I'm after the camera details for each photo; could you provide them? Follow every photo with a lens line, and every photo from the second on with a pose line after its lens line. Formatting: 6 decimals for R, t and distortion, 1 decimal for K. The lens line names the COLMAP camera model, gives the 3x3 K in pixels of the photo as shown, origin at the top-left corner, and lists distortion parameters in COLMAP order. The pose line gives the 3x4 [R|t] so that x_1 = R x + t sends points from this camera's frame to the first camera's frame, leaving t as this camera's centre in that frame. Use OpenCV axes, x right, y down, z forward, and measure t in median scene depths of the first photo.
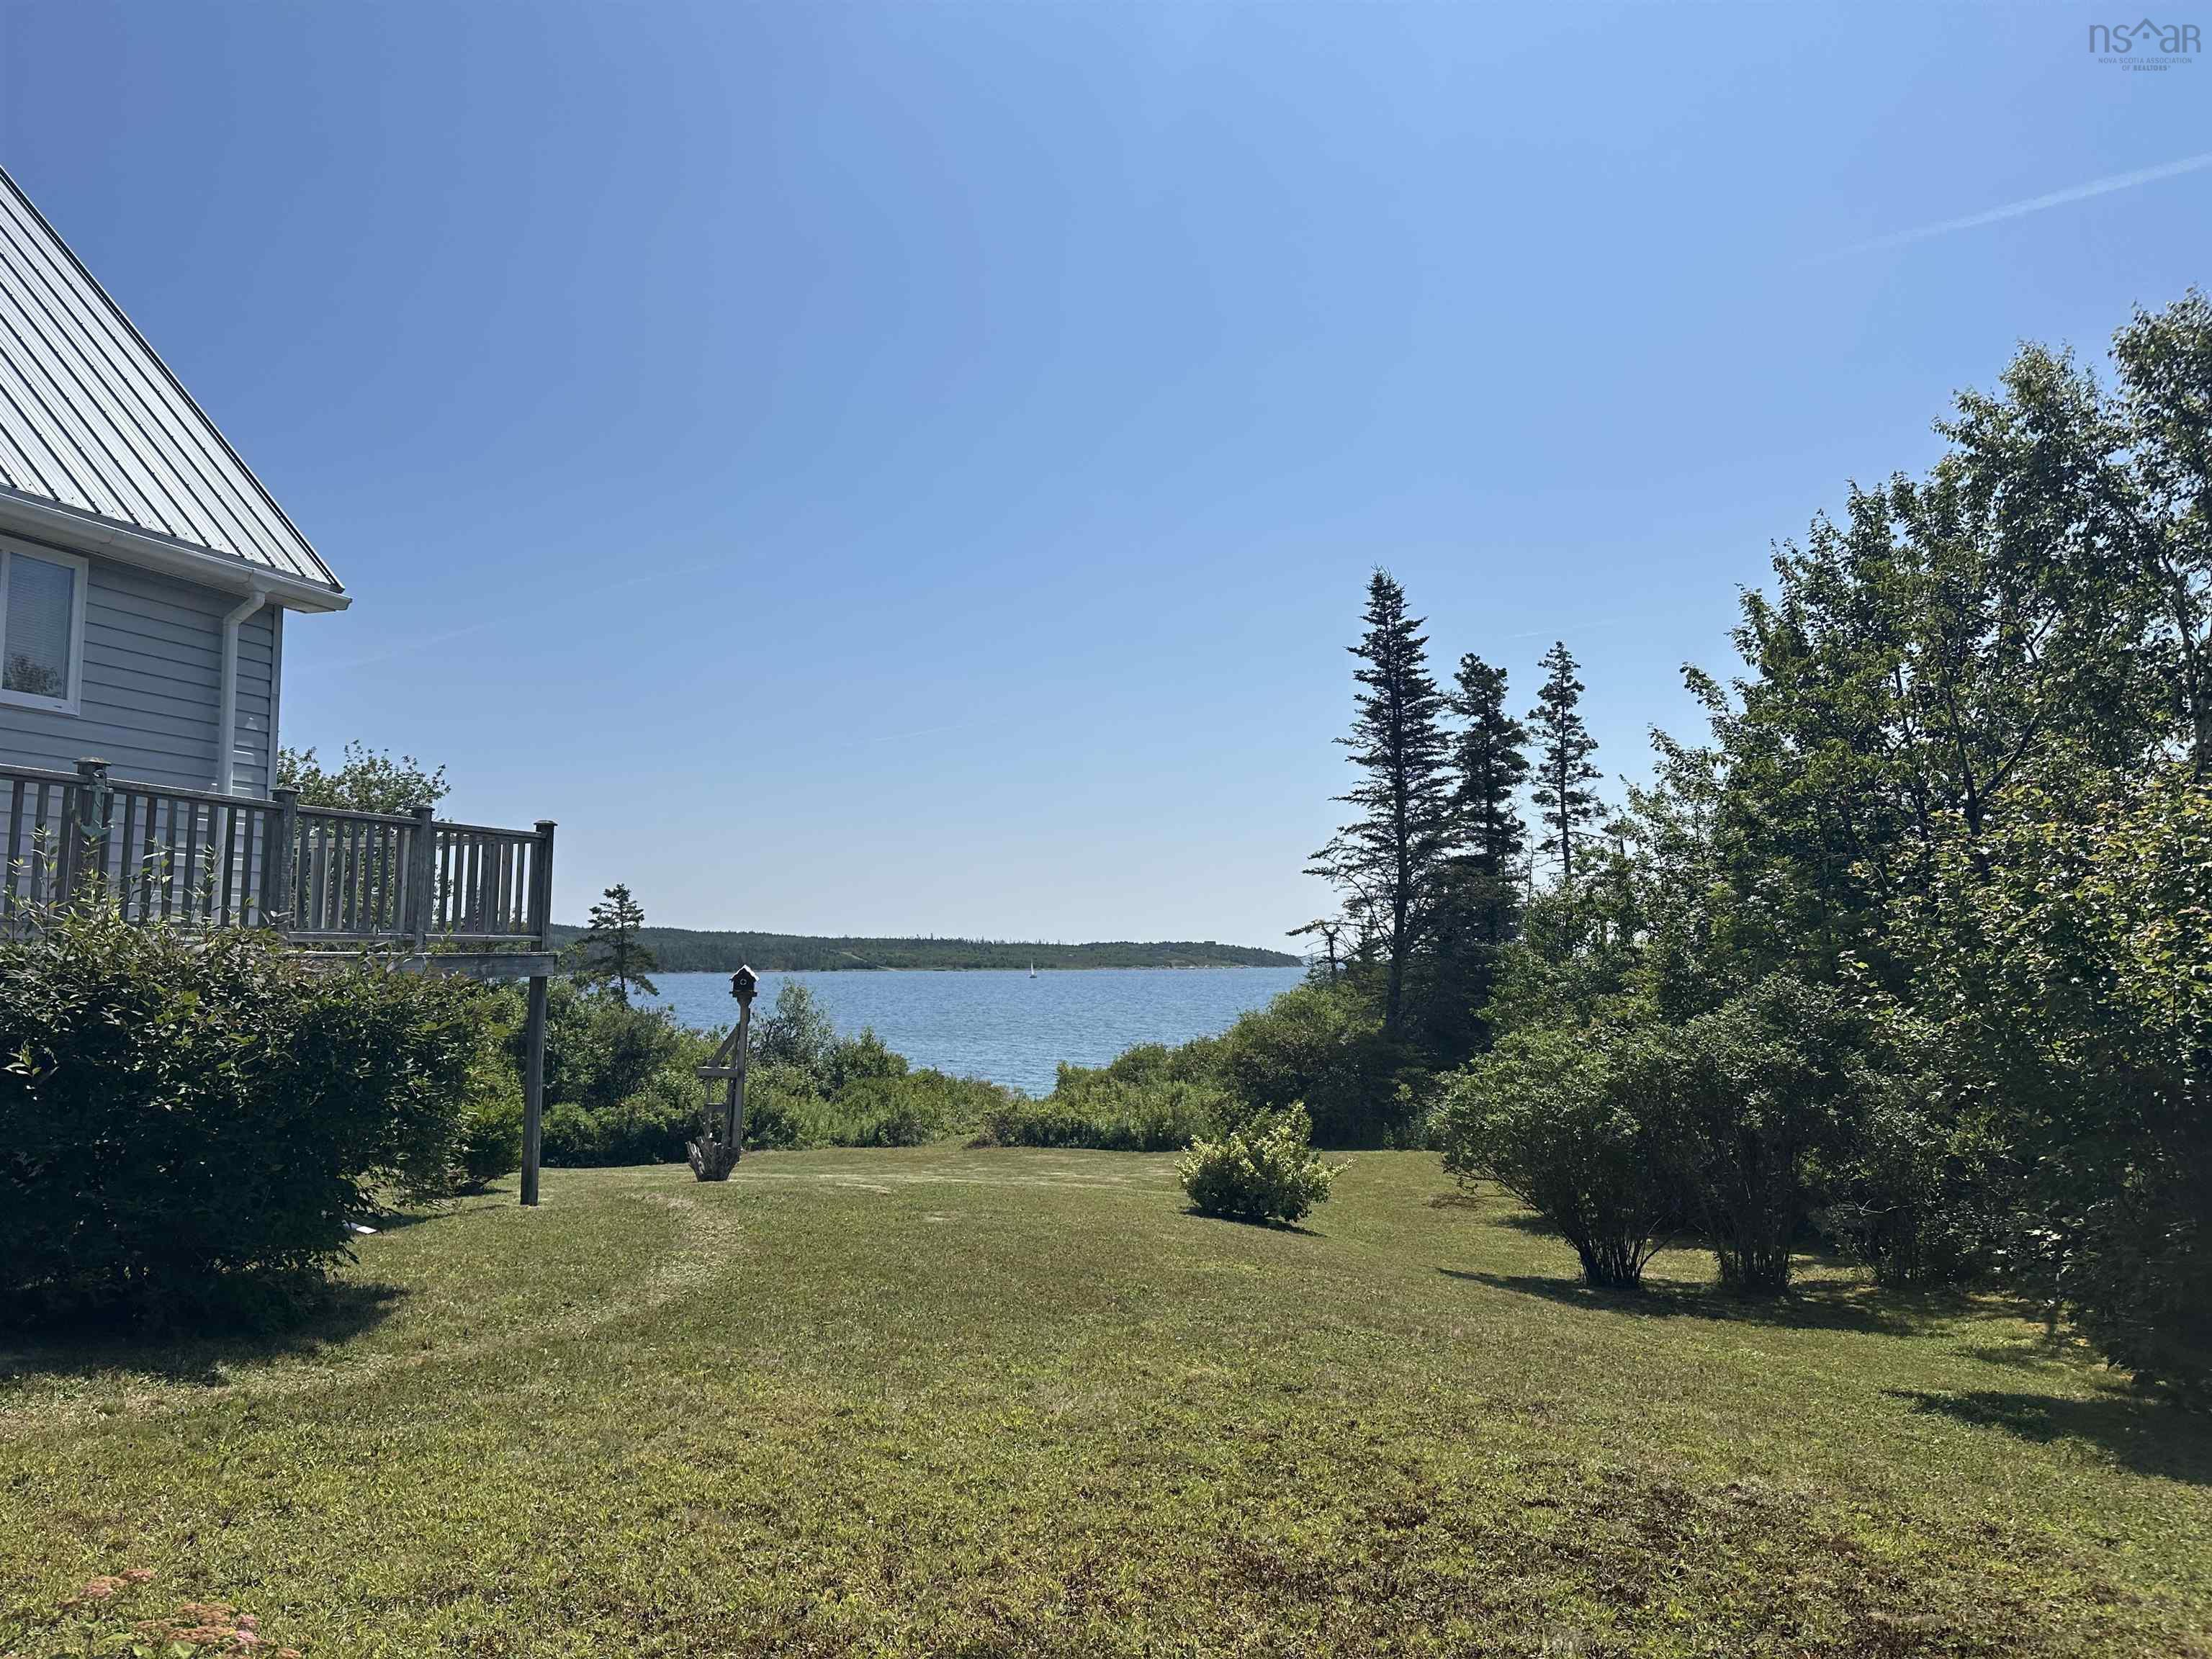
lens RADIAL K [[1540.2, 0, 1099.6], [0, 1540.2, 825.3], [0, 0, 1]] dist [0.071220, -0.087687]
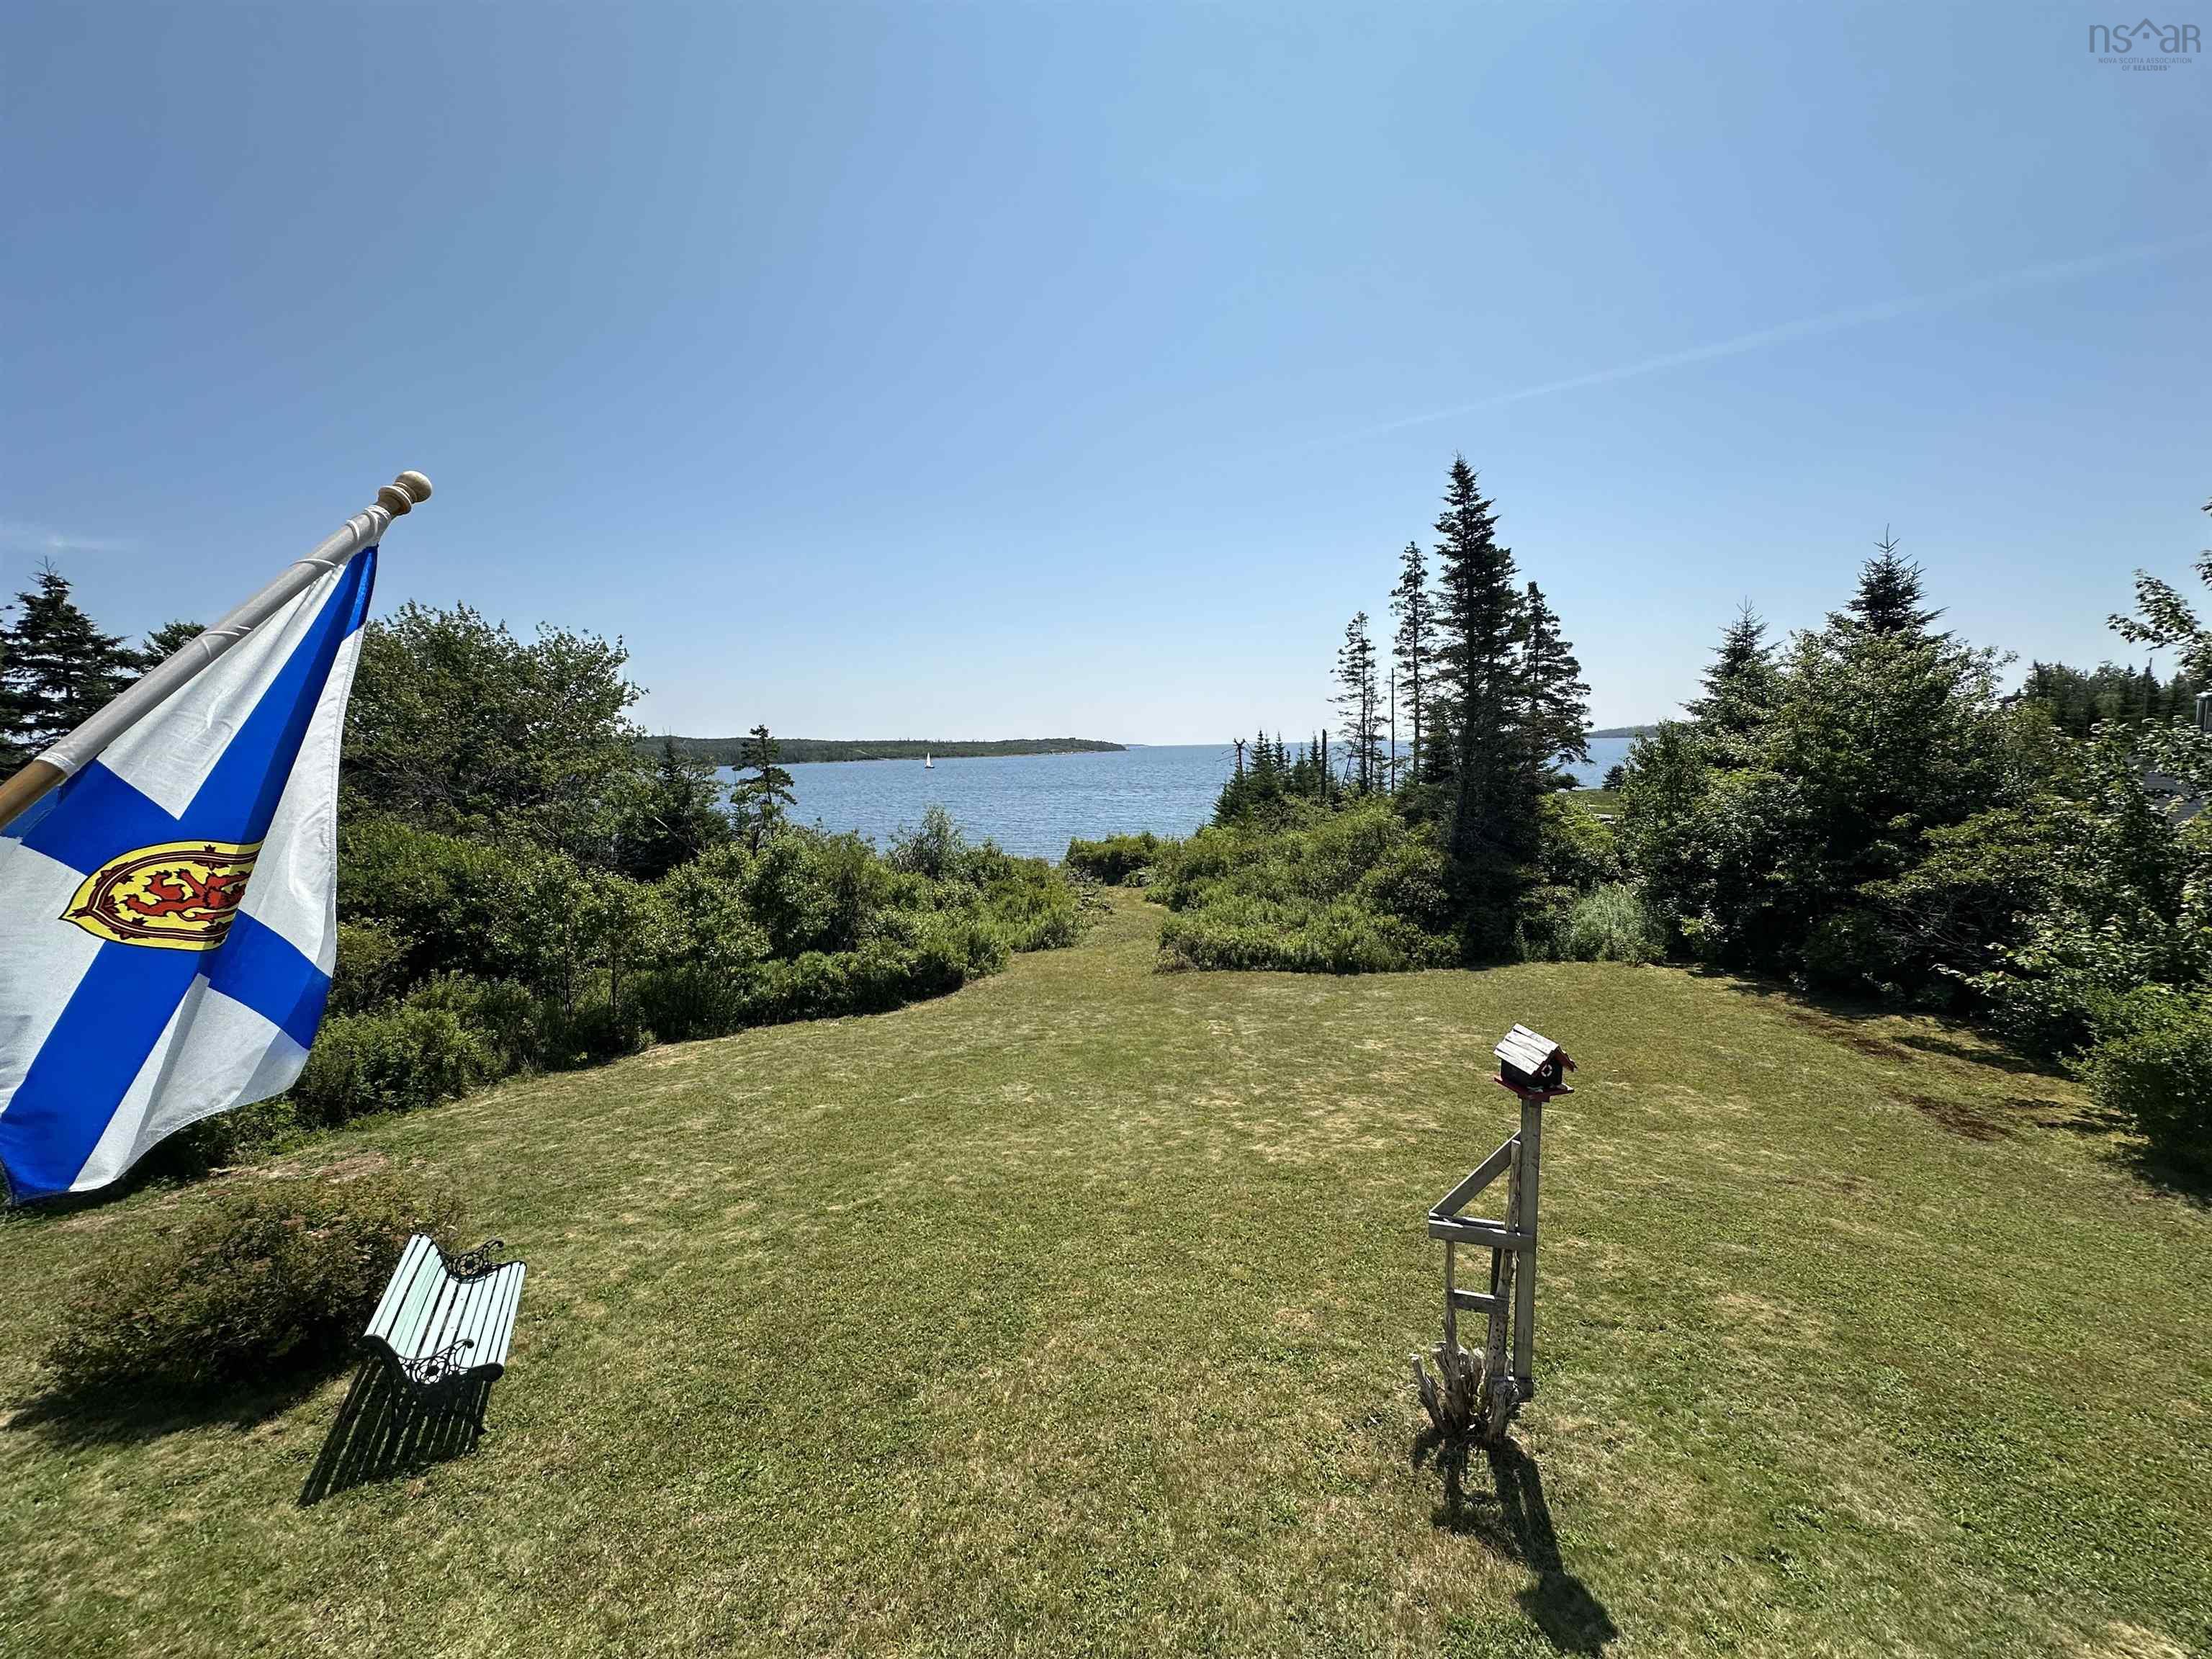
lens RADIAL K [[879.7, 0, 1104.4], [0, 879.7, 826.7], [0, 0, 1]] dist [-0.003514, 0.000757]
pose [[0.993106, -0.037547, 0.111043, -0.172180], [0.017445, 0.984103, 0.176739, -0.011141], [-0.115914, -0.173584, 0.977974, 0.330038]]
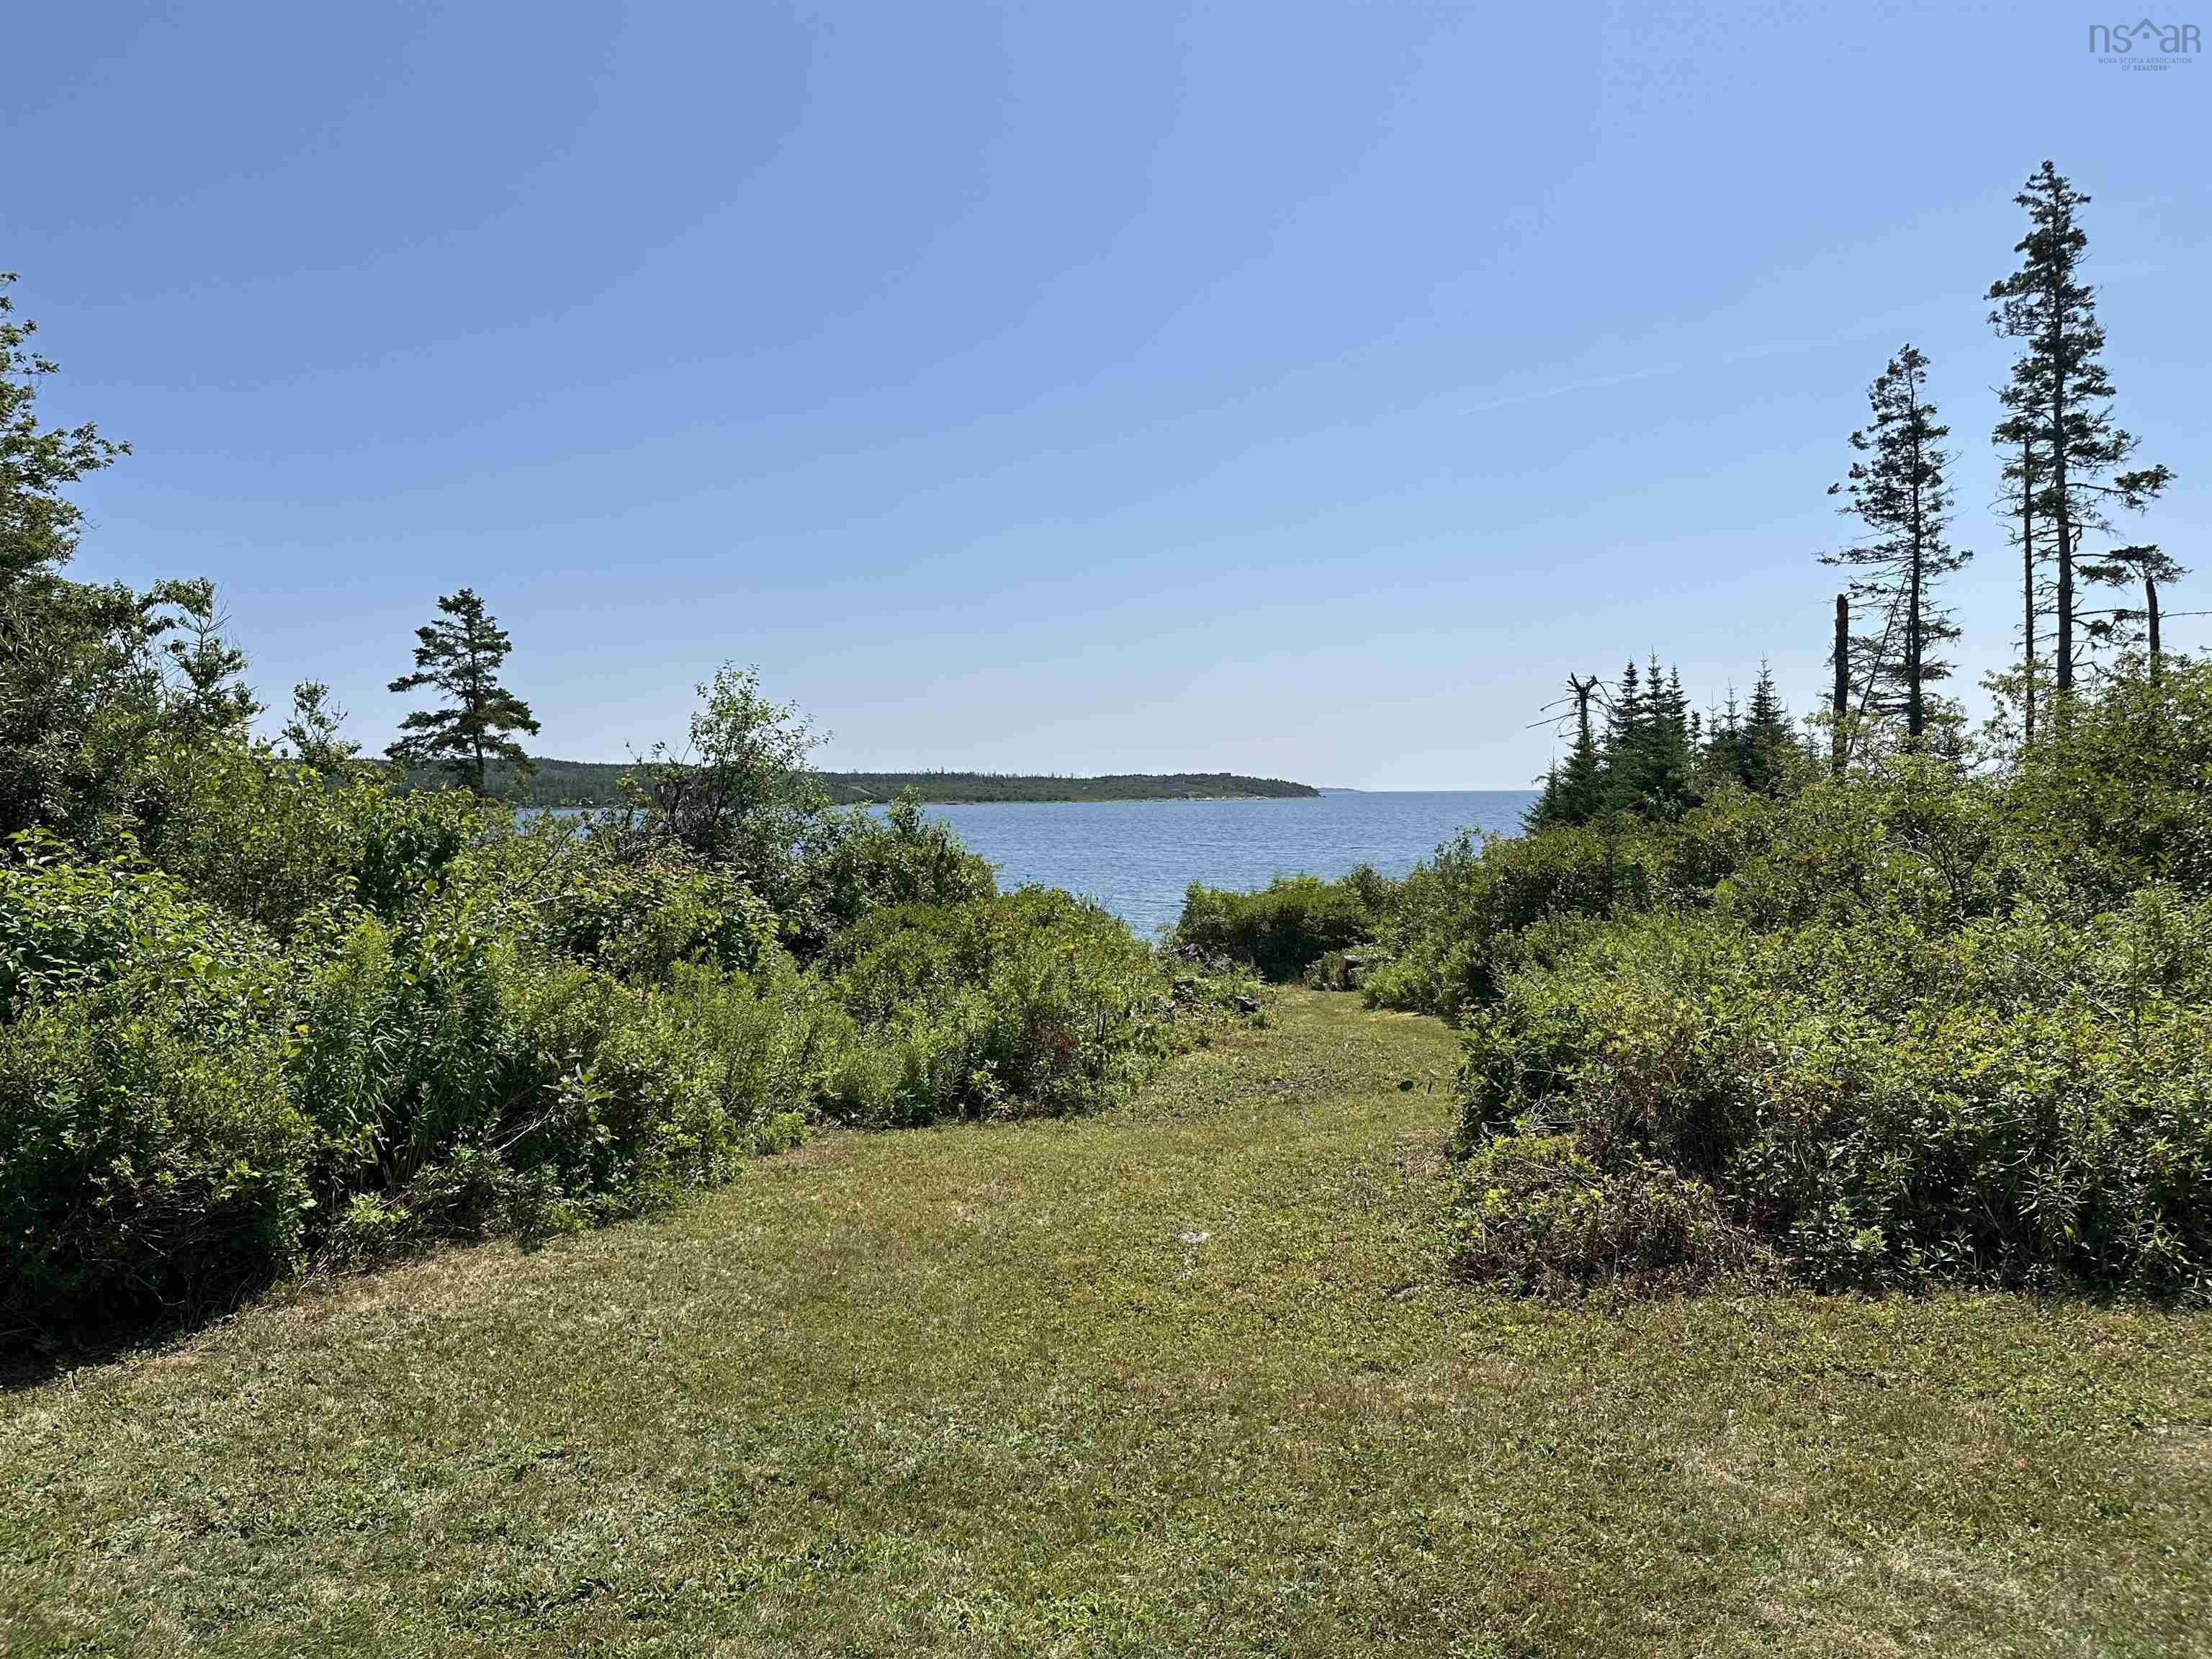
lens RADIAL K [[1540.2, 0, 1111.9], [0, 1540.2, 813.6], [0, 0, 1]] dist [0.071220, -0.087687]
pose [[0.999931, -0.011517, 0.002231, -0.116718], [0.011240, 0.995053, 0.098708, 0.119388], [-0.003357, -0.098676, 0.995114, 0.711383]]
